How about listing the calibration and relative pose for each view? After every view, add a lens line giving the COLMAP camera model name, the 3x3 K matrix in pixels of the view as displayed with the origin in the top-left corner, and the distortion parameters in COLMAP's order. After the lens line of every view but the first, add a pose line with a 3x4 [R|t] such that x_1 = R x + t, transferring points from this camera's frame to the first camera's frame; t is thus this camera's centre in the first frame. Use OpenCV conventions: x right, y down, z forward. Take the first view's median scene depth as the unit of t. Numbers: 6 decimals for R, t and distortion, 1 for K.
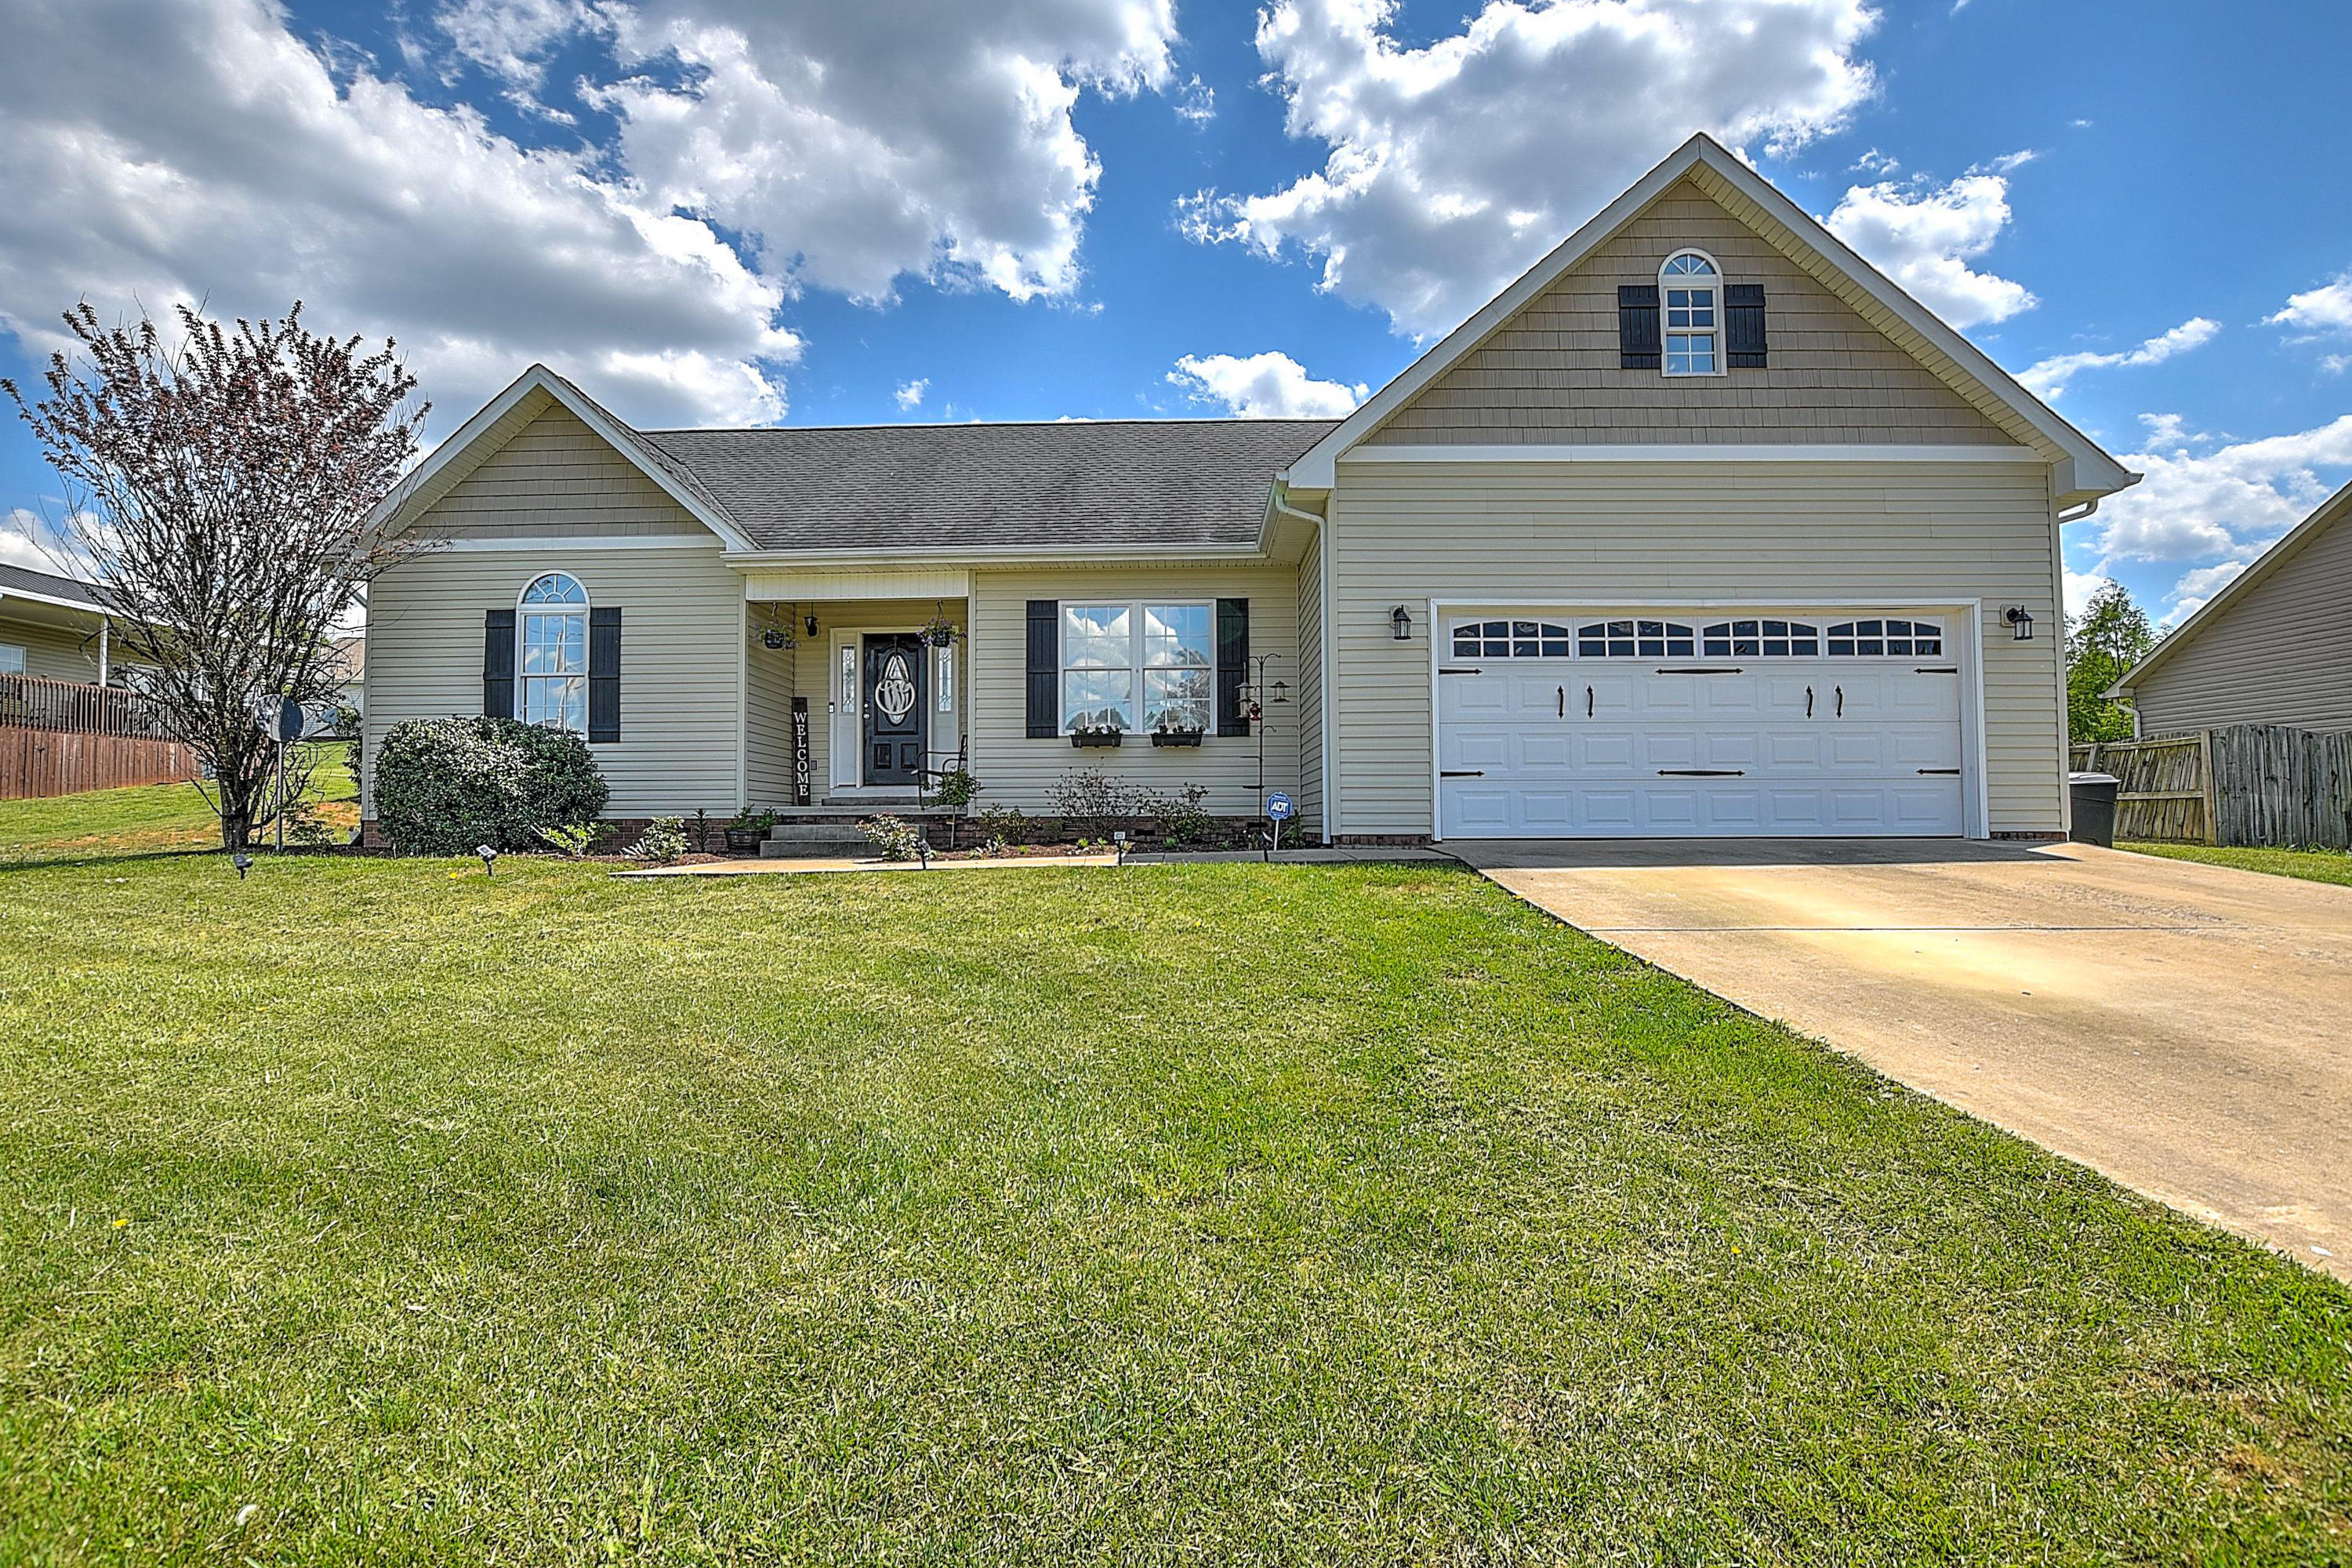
lens RADIAL K [[1034.4, 0, 1097.9], [0, 1034.4, 815.6], [0, 0, 1]] dist [-0.028556, 0.005823]
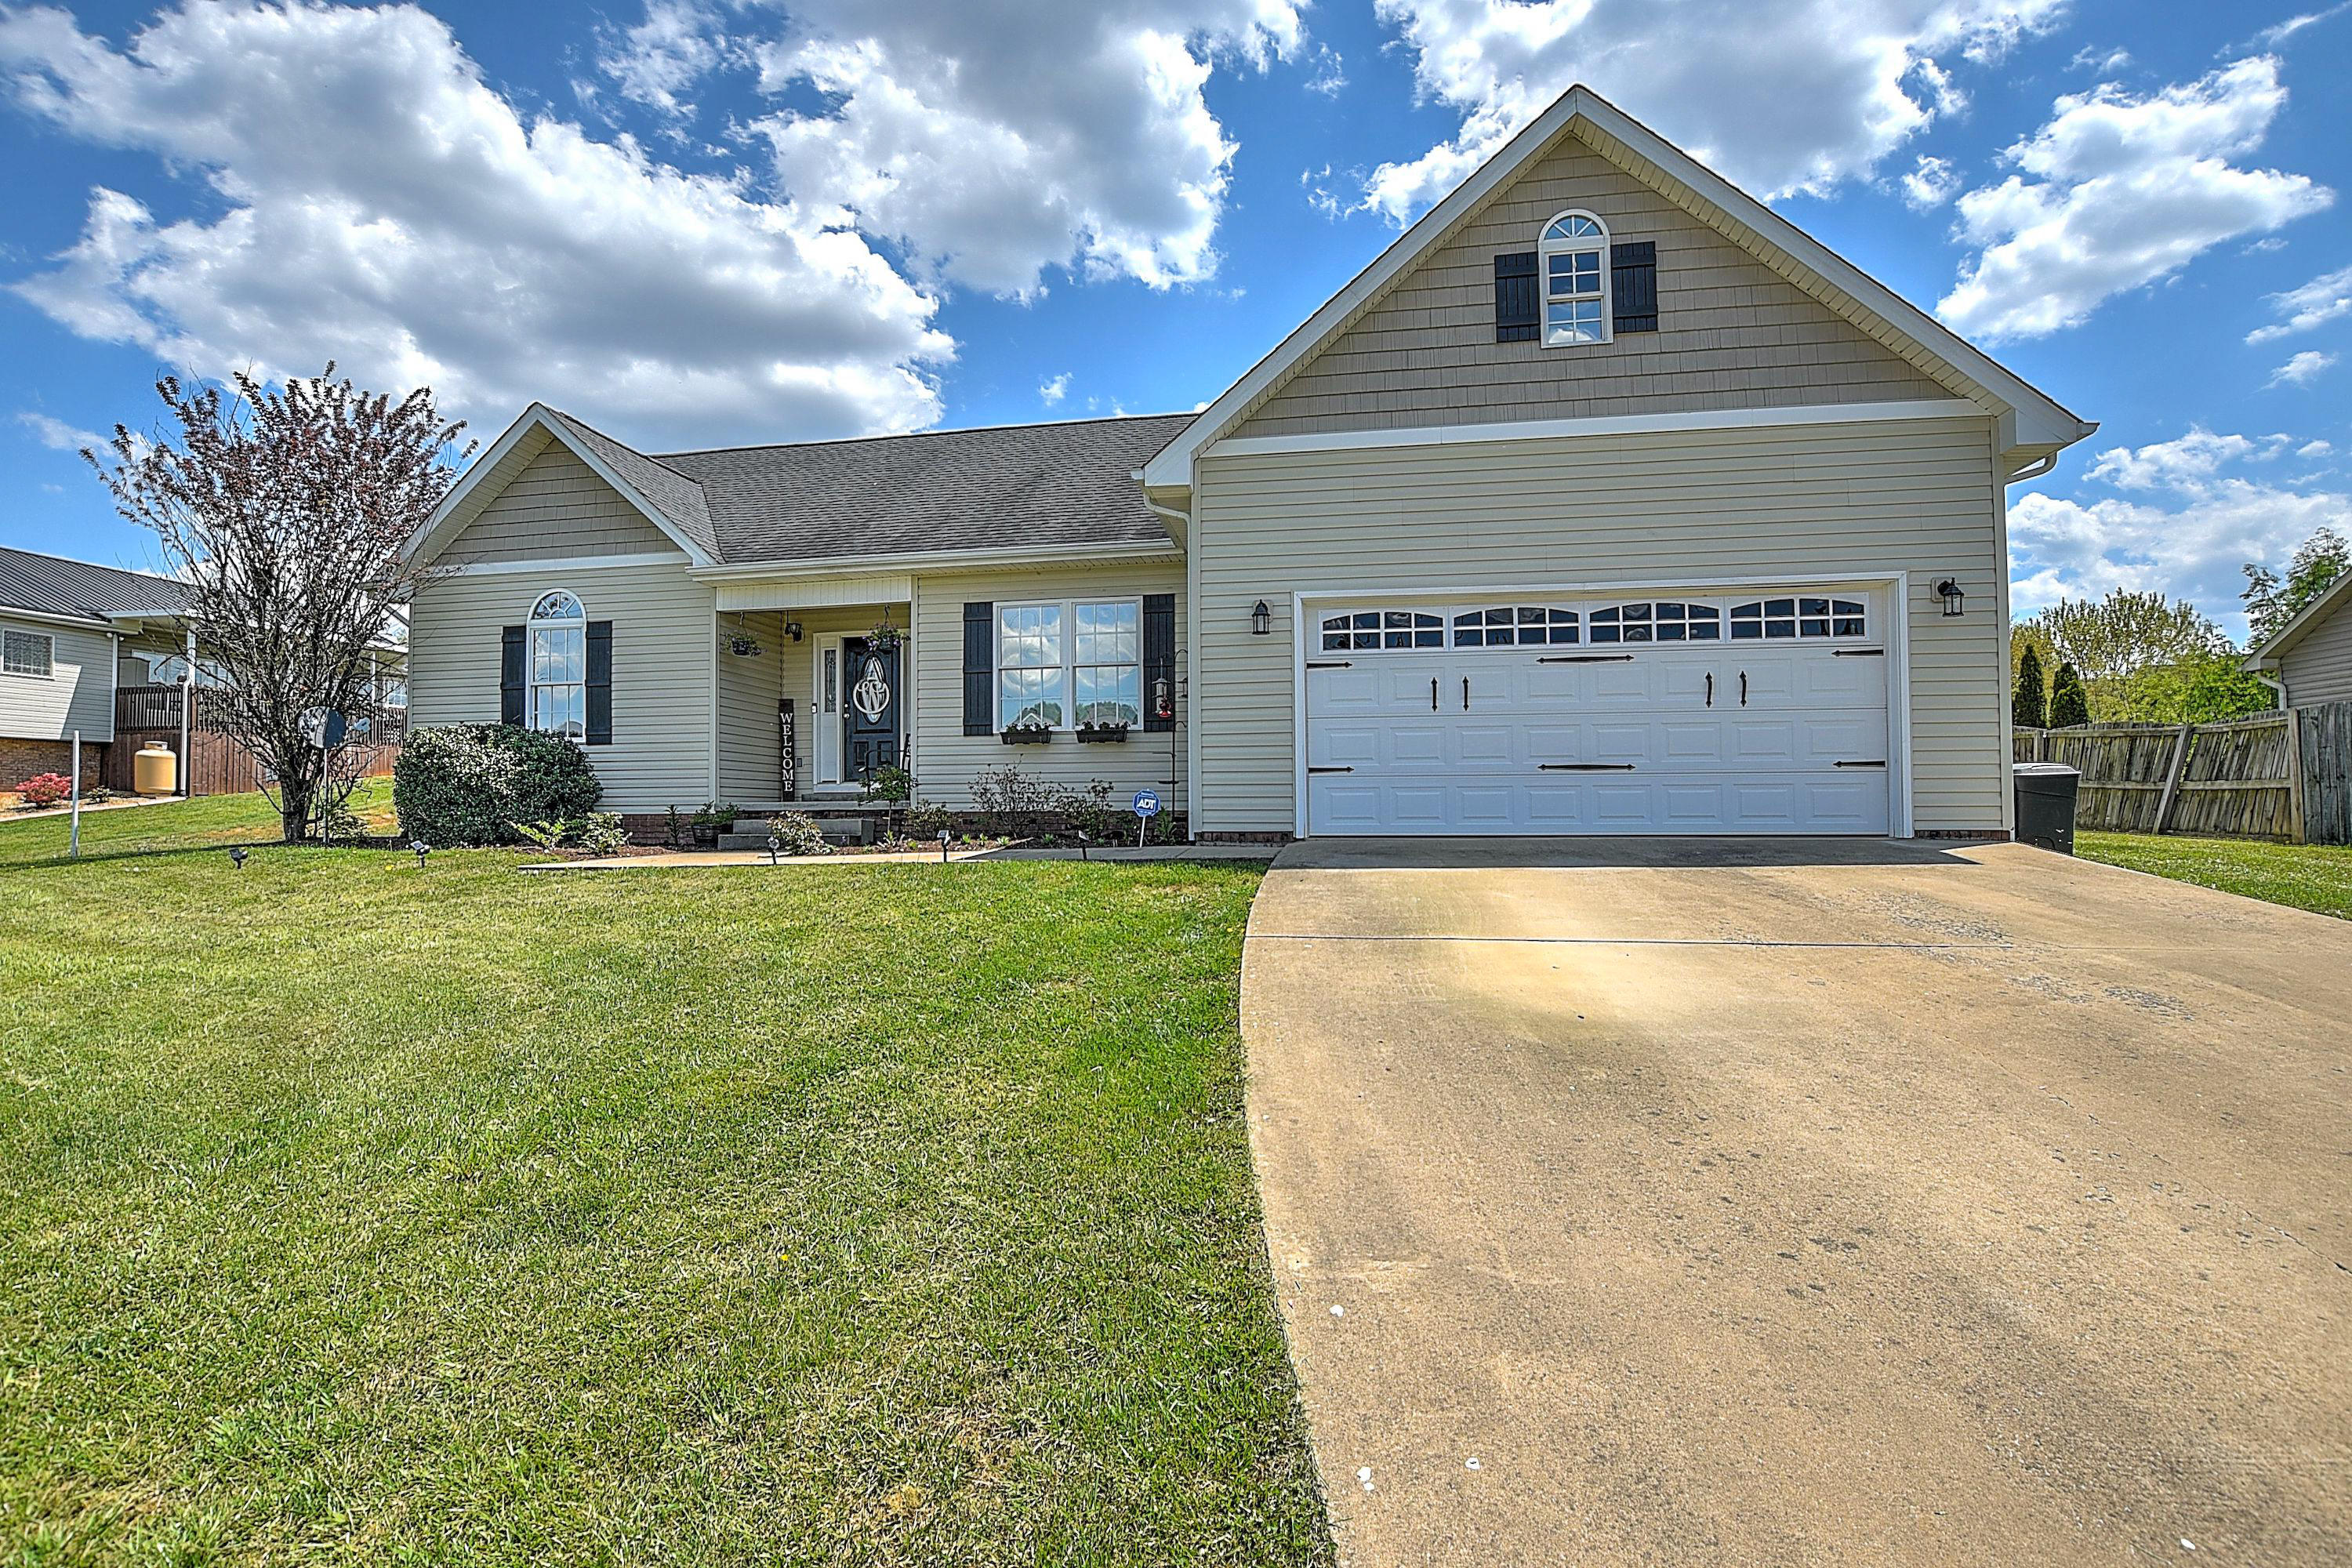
lens RADIAL K [[1034.4, 0, 1108.1], [0, 1034.4, 820.7], [0, 0, 1]] dist [-0.028556, 0.005823]
pose [[0.988680, -0.000441, -0.150040, 0.233664], [0.002994, 0.999855, 0.016793, -0.007201], [0.150011, -0.017052, 0.988537, -0.004483]]
